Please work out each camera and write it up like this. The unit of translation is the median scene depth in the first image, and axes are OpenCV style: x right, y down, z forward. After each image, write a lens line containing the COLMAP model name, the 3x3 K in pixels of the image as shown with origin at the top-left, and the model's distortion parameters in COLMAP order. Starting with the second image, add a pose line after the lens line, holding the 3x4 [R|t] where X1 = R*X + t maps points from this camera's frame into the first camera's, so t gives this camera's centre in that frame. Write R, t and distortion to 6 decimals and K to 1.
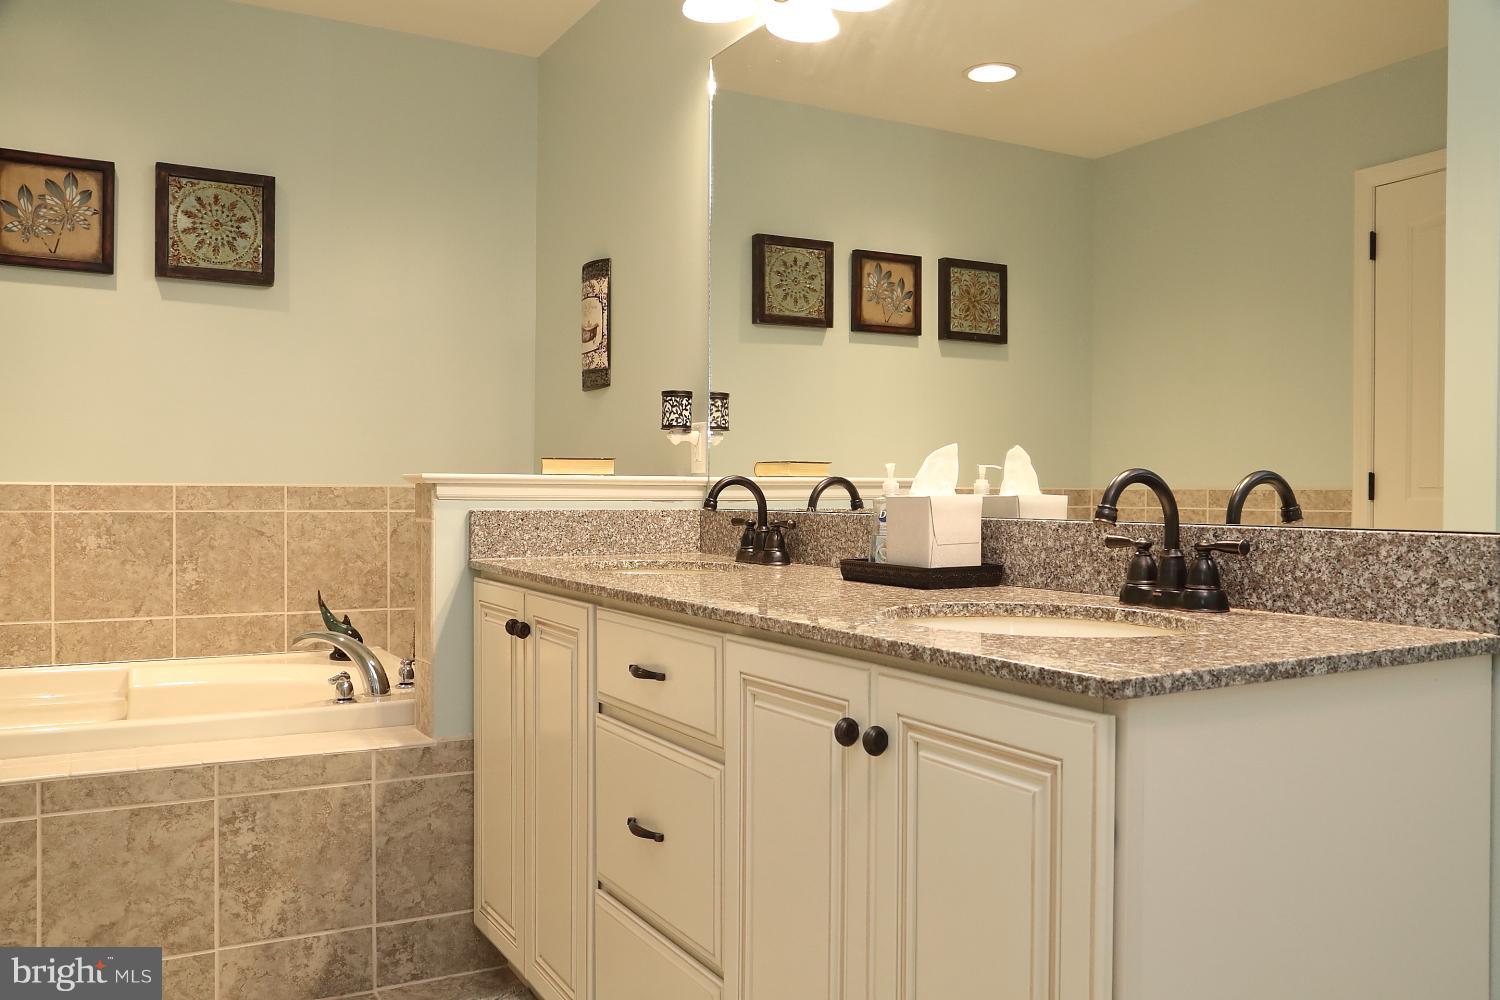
lens RADIAL K [[1221.6, 0, 759.7], [0, 1221.6, 508.1], [0, 0, 1]] dist [-0.070033, 0.071779]
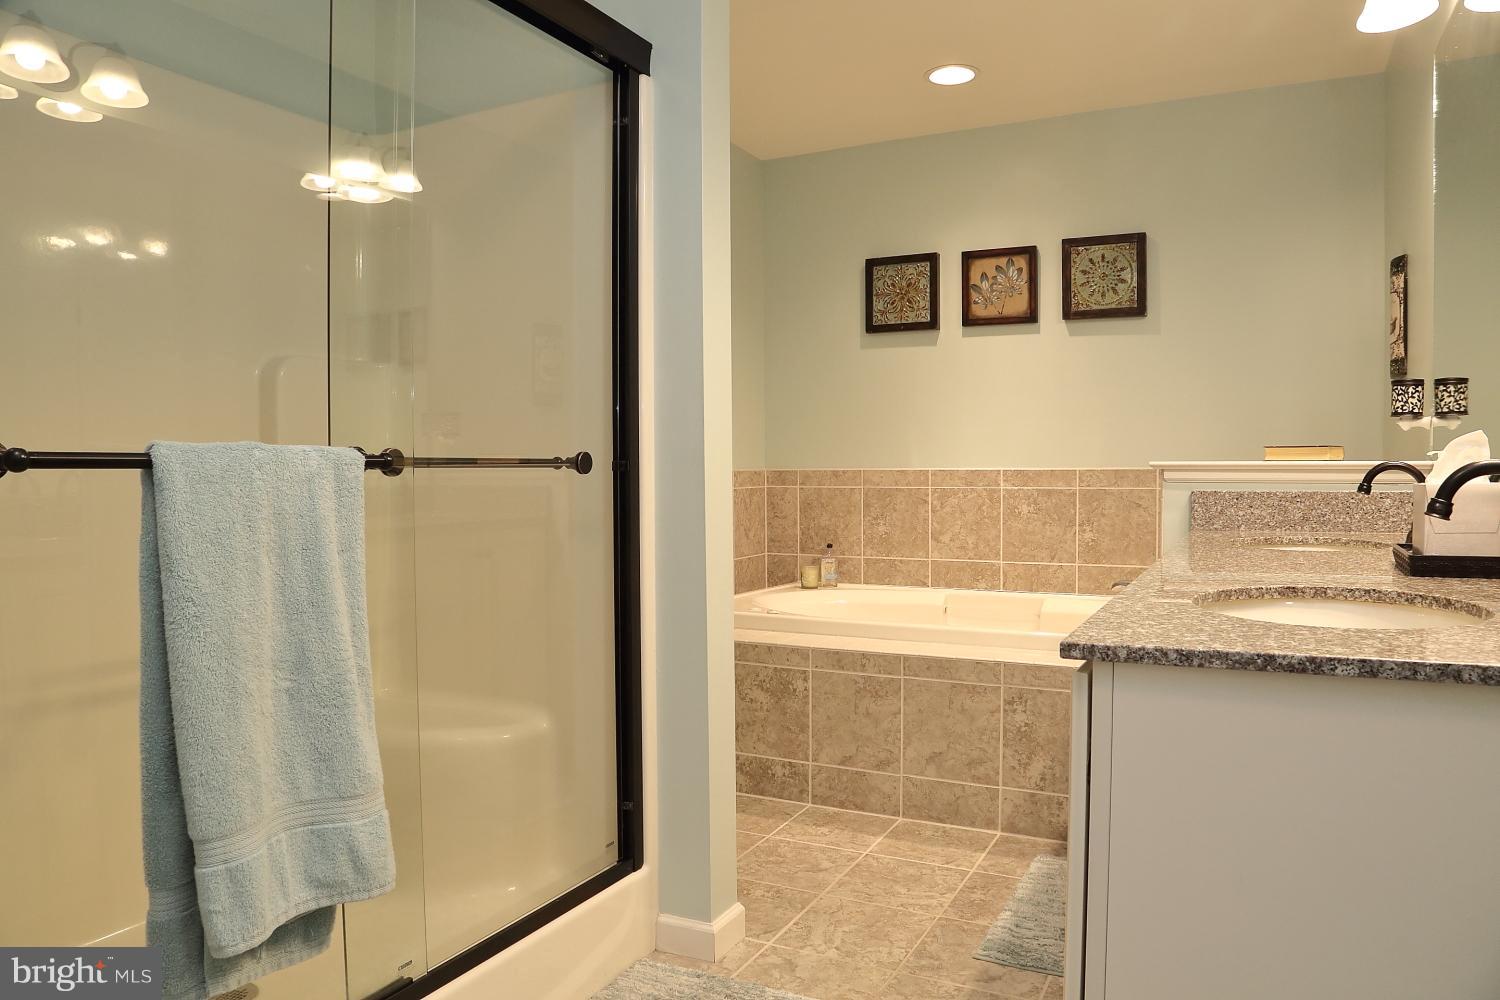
lens RADIAL K [[1018.2, 0, 744.9], [0, 1018.2, 510.5], [0, 0, 1]] dist [-0.125155, 0.062743]
pose [[0.544597, 0.026274, -0.838286, 0.289249], [-0.001275, 0.999534, 0.030500, -0.006729], [0.838697, -0.015542, 0.544377, 0.053218]]
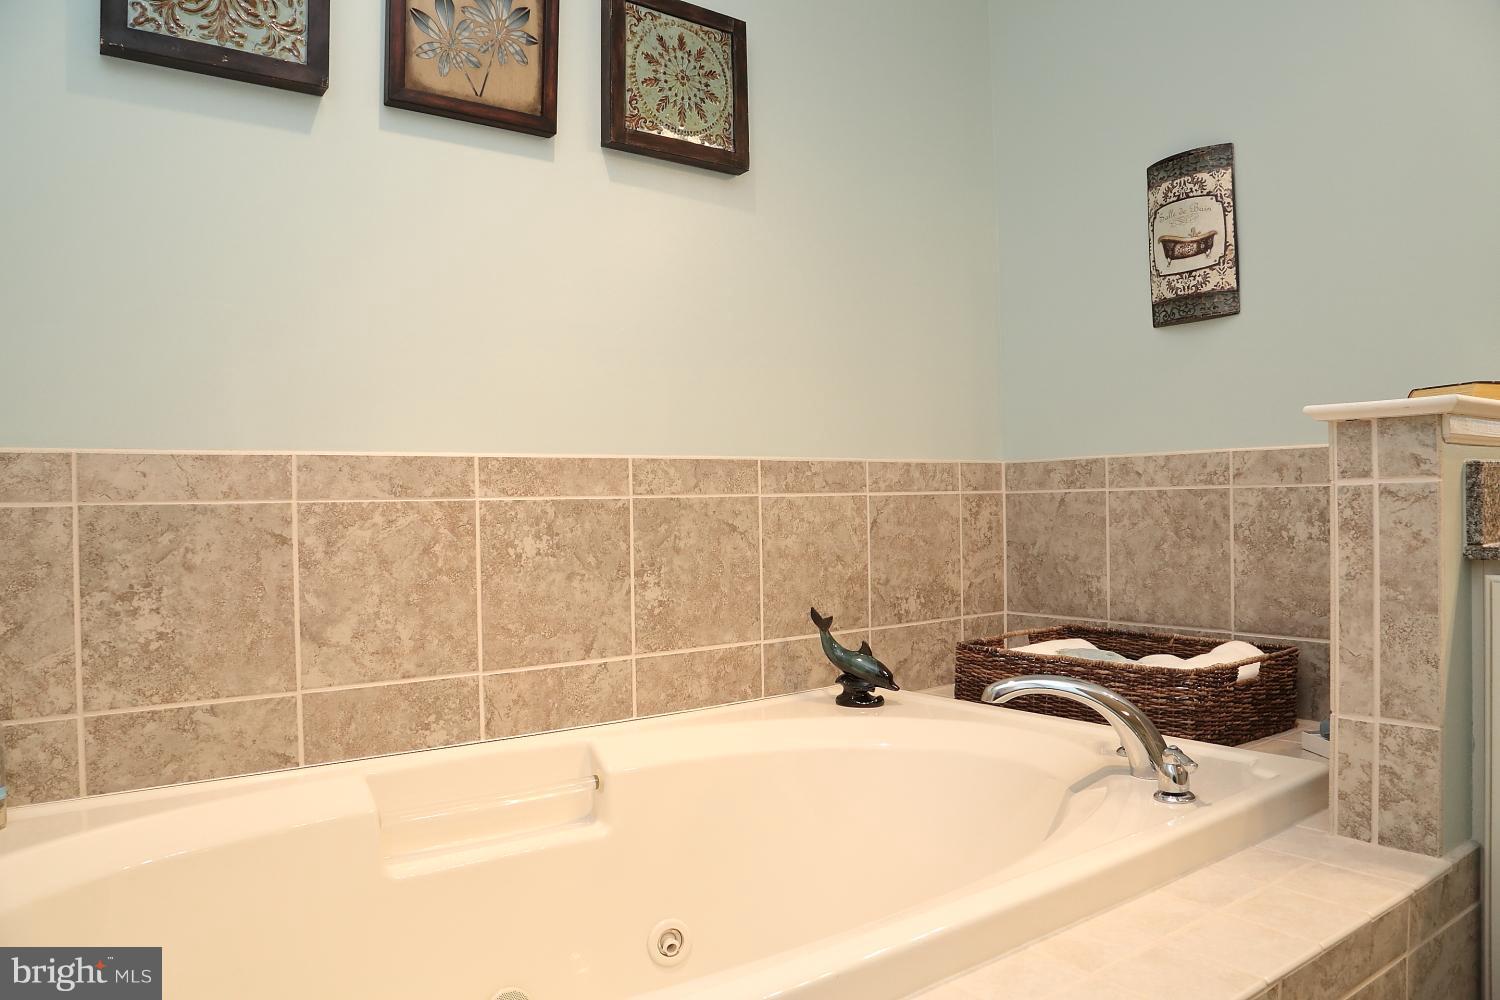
lens RADIAL K [[1018.2, 0, 750.0], [0, 1018.2, 505.9], [0, 0, 1]] dist [-0.125155, 0.062743]
pose [[0.993376, -0.023487, 0.112480, -0.508397], [0.024608, 0.999660, -0.008586, 0.014612], [-0.112240, 0.011297, 0.993617, 0.460076]]
